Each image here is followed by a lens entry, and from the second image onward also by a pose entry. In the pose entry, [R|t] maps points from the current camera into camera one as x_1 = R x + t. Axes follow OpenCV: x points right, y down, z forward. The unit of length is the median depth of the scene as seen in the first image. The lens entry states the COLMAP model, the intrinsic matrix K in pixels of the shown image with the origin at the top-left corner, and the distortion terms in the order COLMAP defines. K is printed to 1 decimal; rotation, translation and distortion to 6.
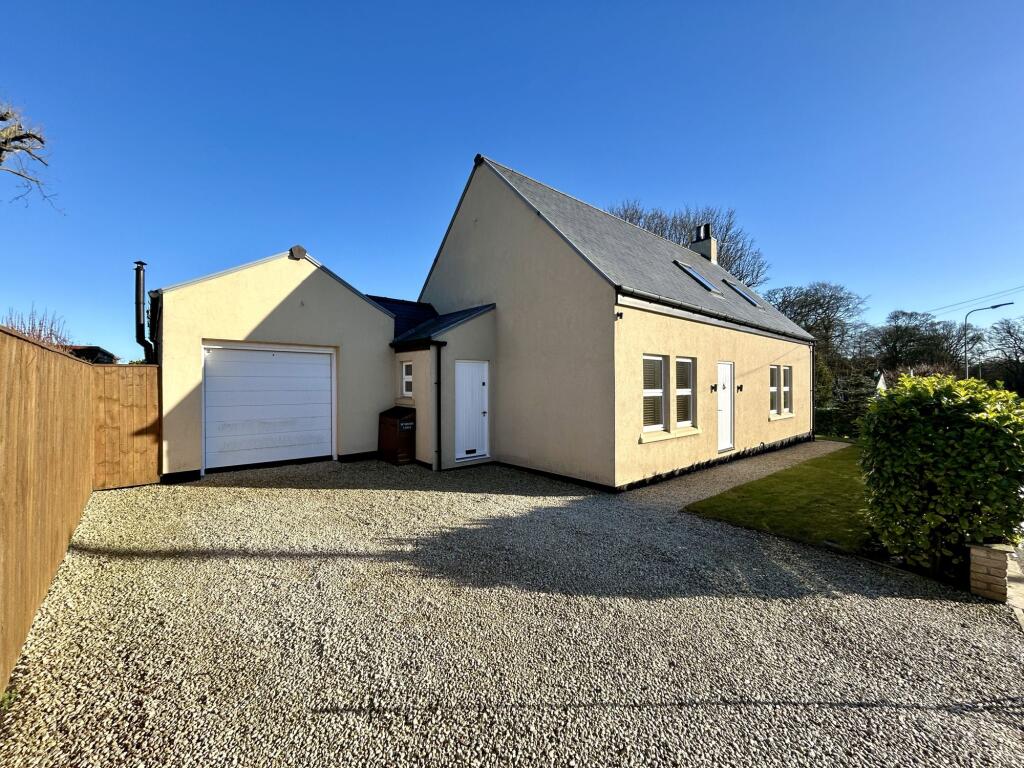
lens RADIAL K [[415.9, 0, 508.4], [0, 415.9, 383.2], [0, 0, 1]] dist [-0.000653, -0.000157]
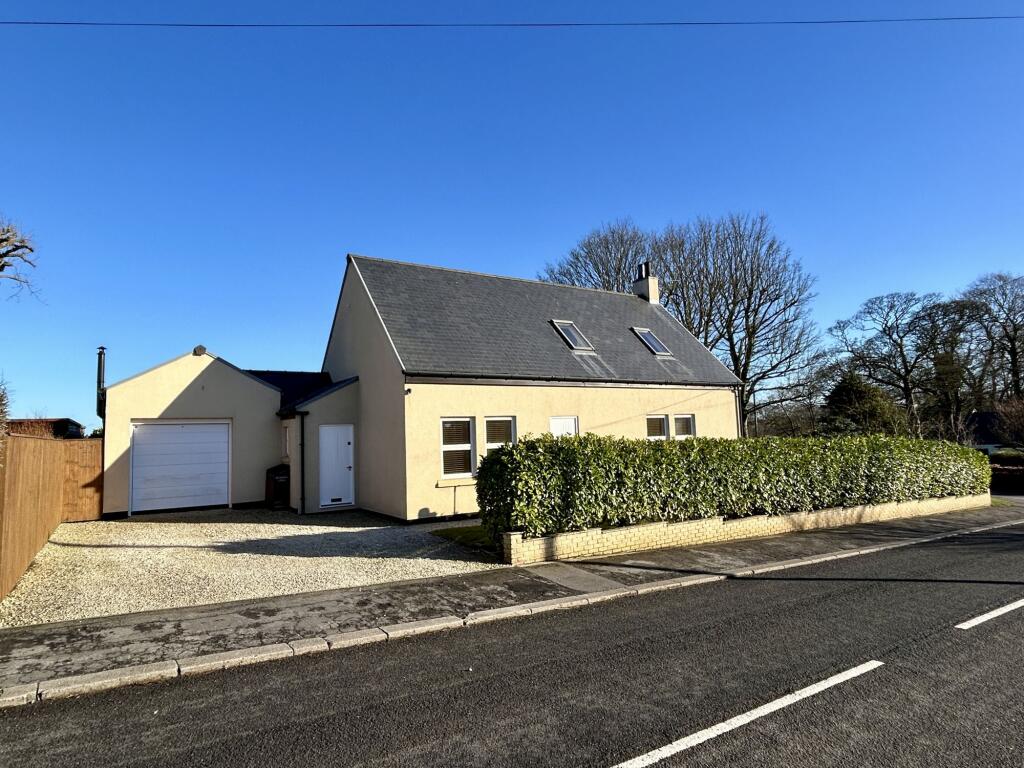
lens RADIAL K [[595.4, 0, 512.0], [0, 595.4, 384.0], [0, 0, 1]] dist [-0.013226, 0.000722]
pose [[0.990176, -0.043226, -0.132974, 0.717245], [0.032096, 0.995886, -0.084735, -0.009167], [0.136090, 0.079635, 0.987491, -0.722490]]
